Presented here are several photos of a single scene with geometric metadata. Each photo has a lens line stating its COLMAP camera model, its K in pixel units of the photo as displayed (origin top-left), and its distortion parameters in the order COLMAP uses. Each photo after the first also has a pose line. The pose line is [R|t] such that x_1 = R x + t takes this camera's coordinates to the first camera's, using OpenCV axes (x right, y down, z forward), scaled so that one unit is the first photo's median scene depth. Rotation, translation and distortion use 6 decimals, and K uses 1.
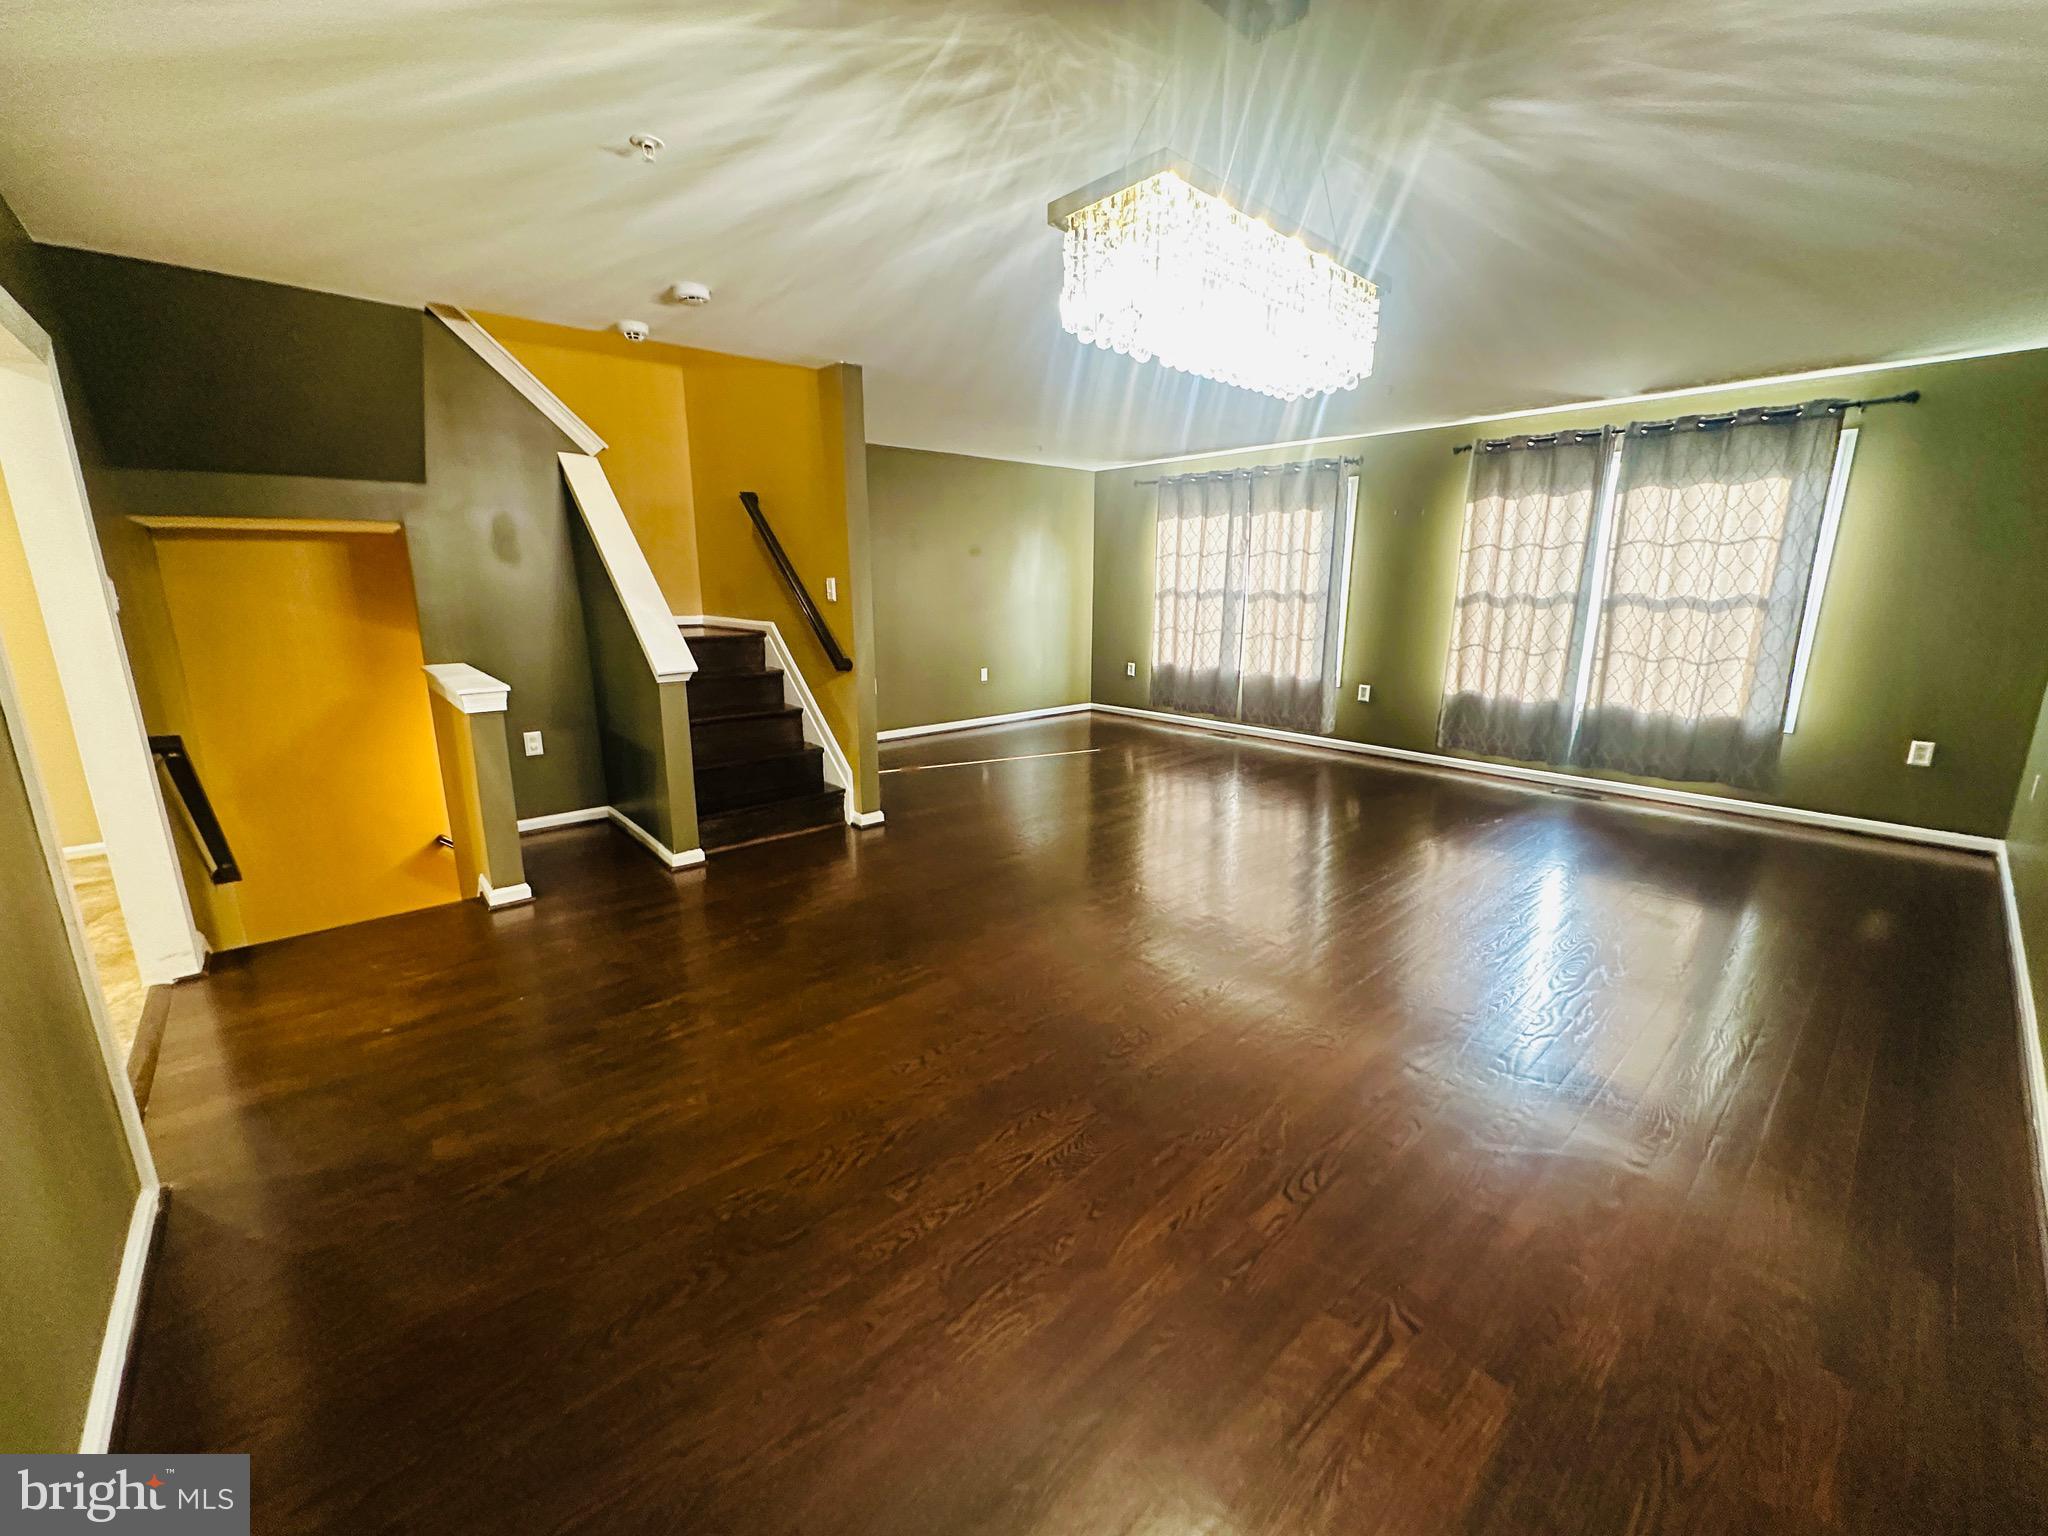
lens RADIAL K [[821.0, 0, 1028.2], [0, 821.0, 764.1], [0, 0, 1]] dist [-0.003976, 0.000451]
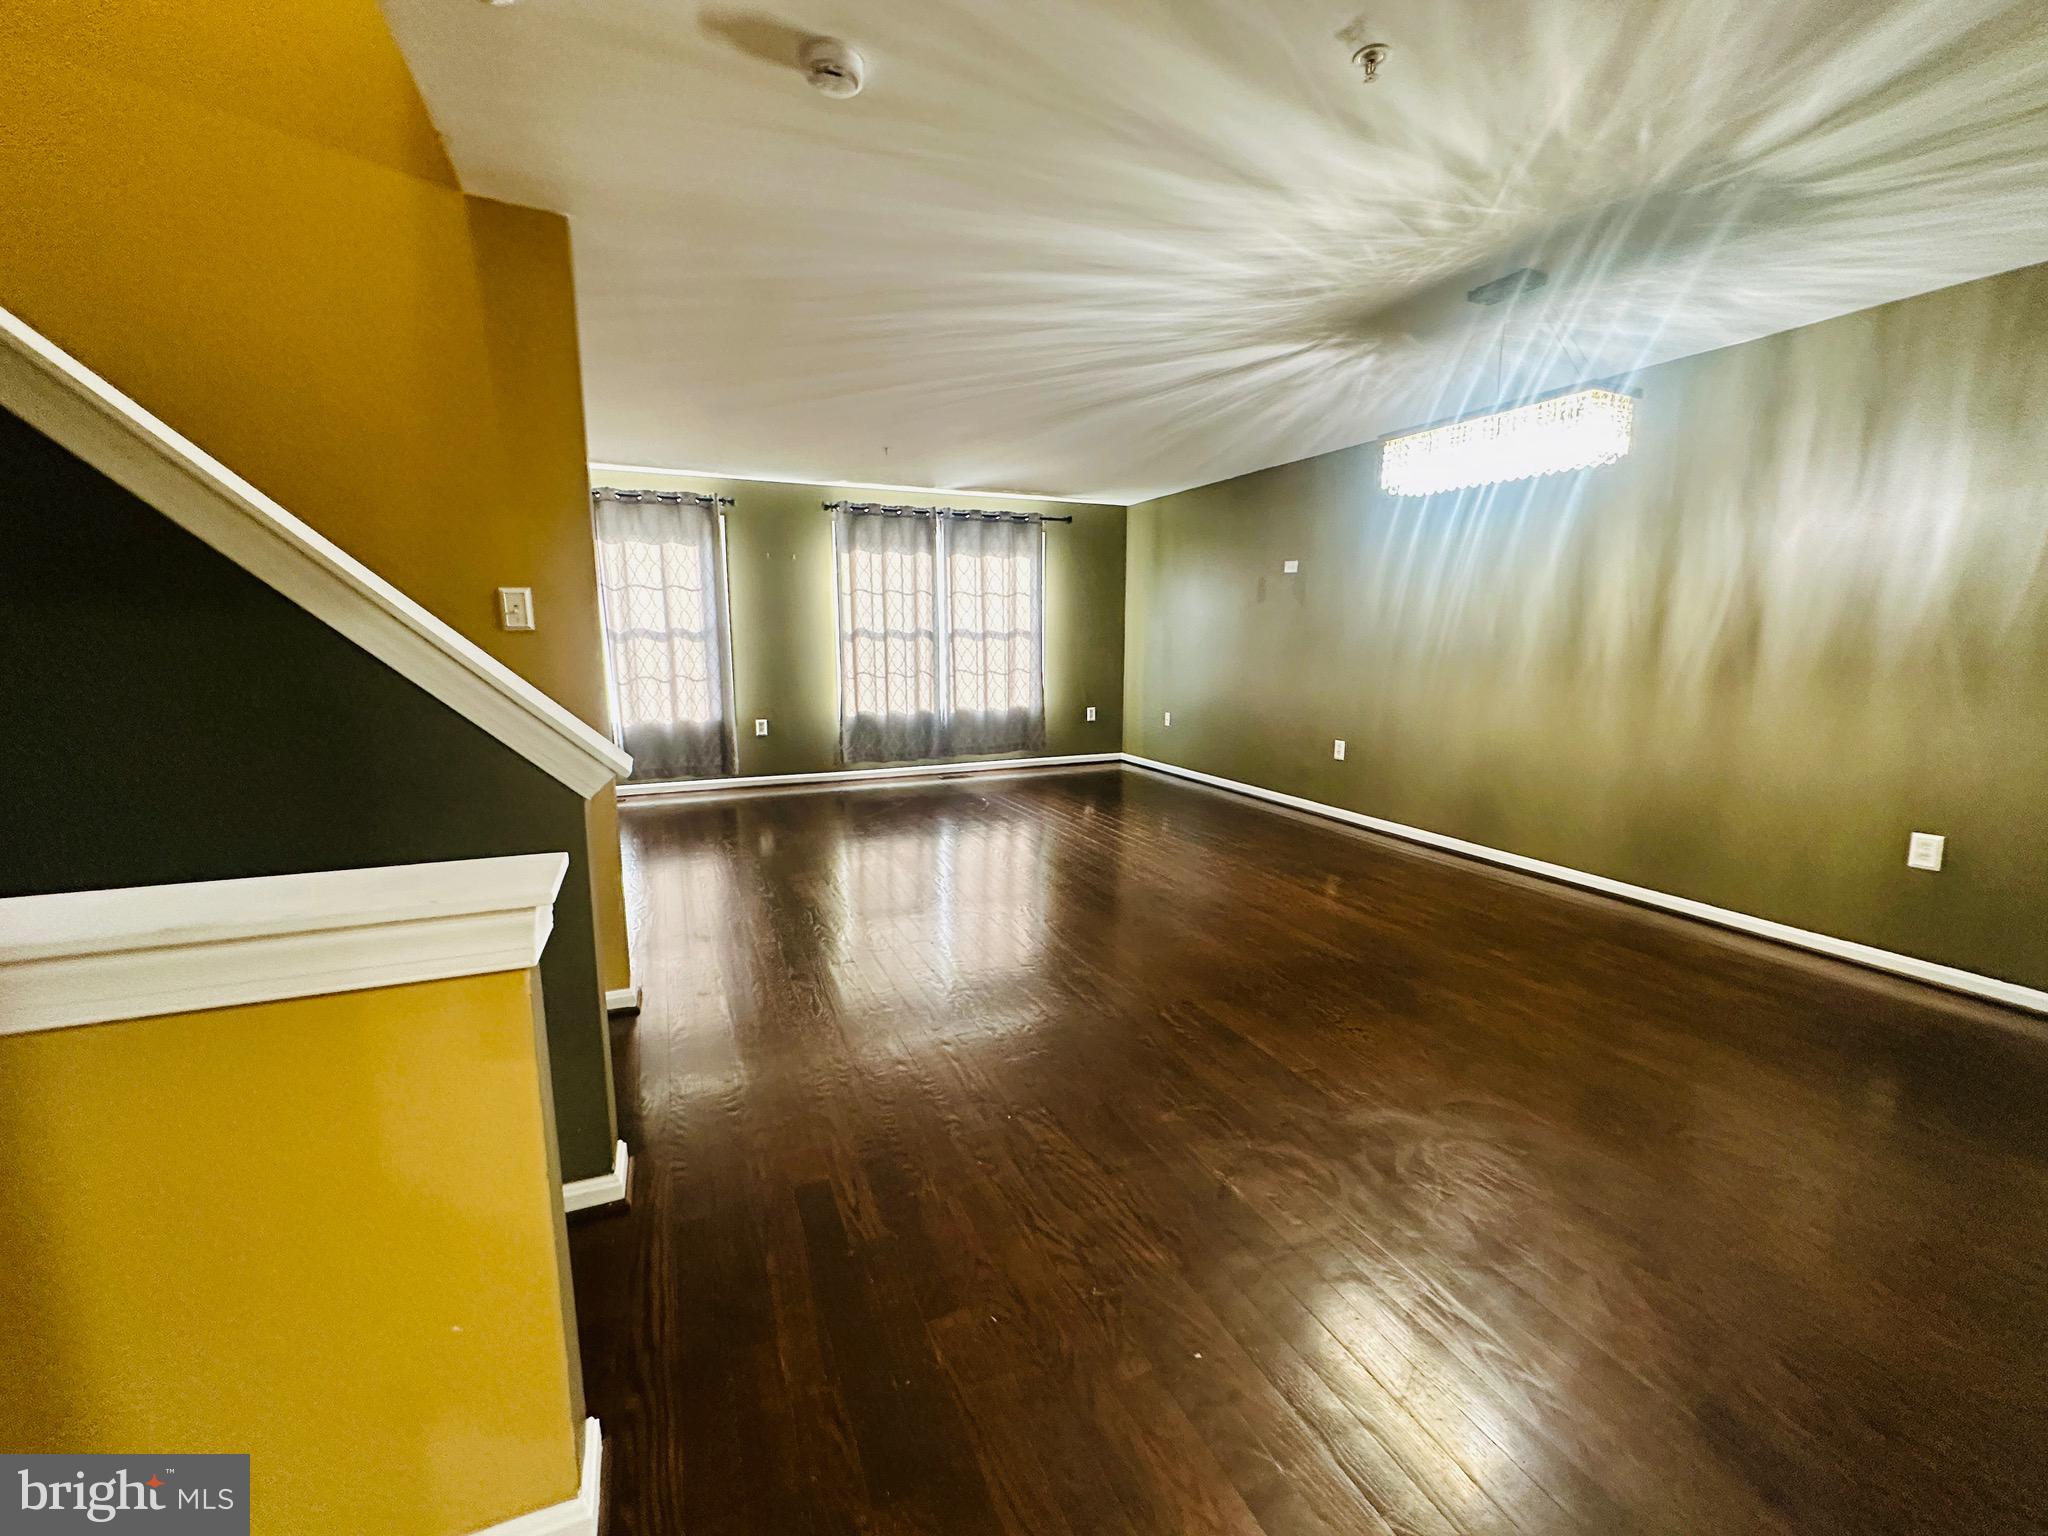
lens RADIAL K [[821.0, 0, 1024.2], [0, 821.0, 767.6], [0, 0, 1]] dist [-0.003976, 0.000451]
pose [[0.310428, -0.154874, 0.937896, -0.587838], [0.209367, 0.973550, 0.091465, -0.082187], [-0.927254, 0.167971, 0.334642, 0.468257]]
